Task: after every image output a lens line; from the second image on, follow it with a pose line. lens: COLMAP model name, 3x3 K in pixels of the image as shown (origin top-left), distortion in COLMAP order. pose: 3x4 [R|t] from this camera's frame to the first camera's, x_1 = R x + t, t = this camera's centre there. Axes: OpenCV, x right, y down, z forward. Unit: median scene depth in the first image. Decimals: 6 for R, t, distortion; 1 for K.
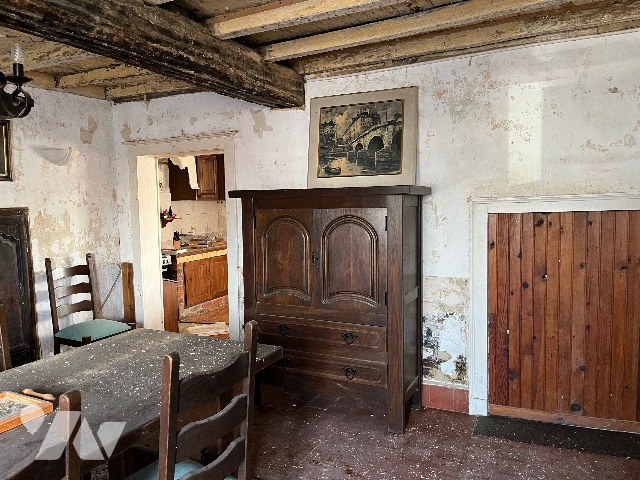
lens RADIAL K [[487.2, 0, 317.8], [0, 487.2, 238.2], [0, 0, 1]] dist [0.010589, -0.010528]
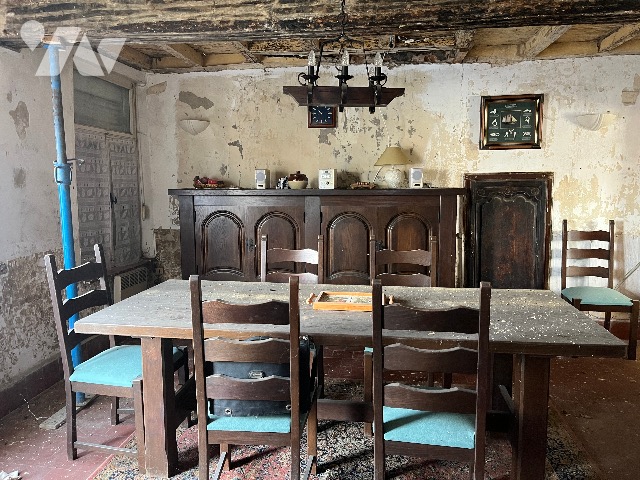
lens RADIAL K [[487.2, 0, 319.5], [0, 487.2, 238.4], [0, 0, 1]] dist [0.010589, -0.010528]
pose [[0.311932, 0.130083, -0.941157, 0.273570], [-0.071460, 0.990989, 0.113287, -0.000885], [0.947413, 0.031917, 0.318417, 0.139952]]
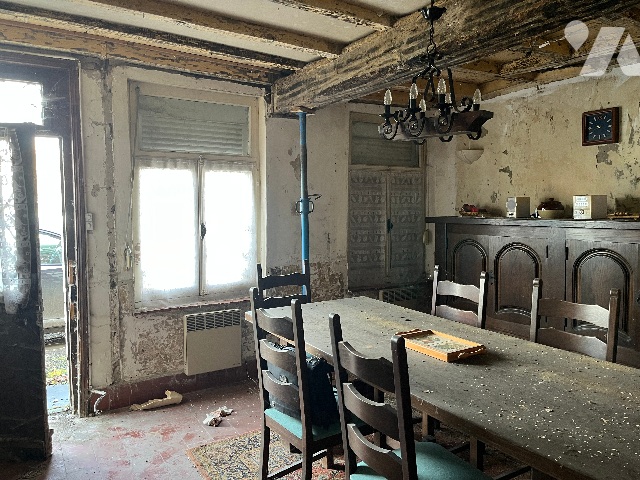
lens RADIAL K [[487.2, 0, 319.4], [0, 487.2, 241.5], [0, 0, 1]] dist [0.010589, -0.010528]
pose [[-0.537164, 0.088574, -0.838814, 0.262770], [-0.038216, 0.990894, 0.129106, -0.042063], [0.842612, 0.101407, -0.528888, 0.539095]]
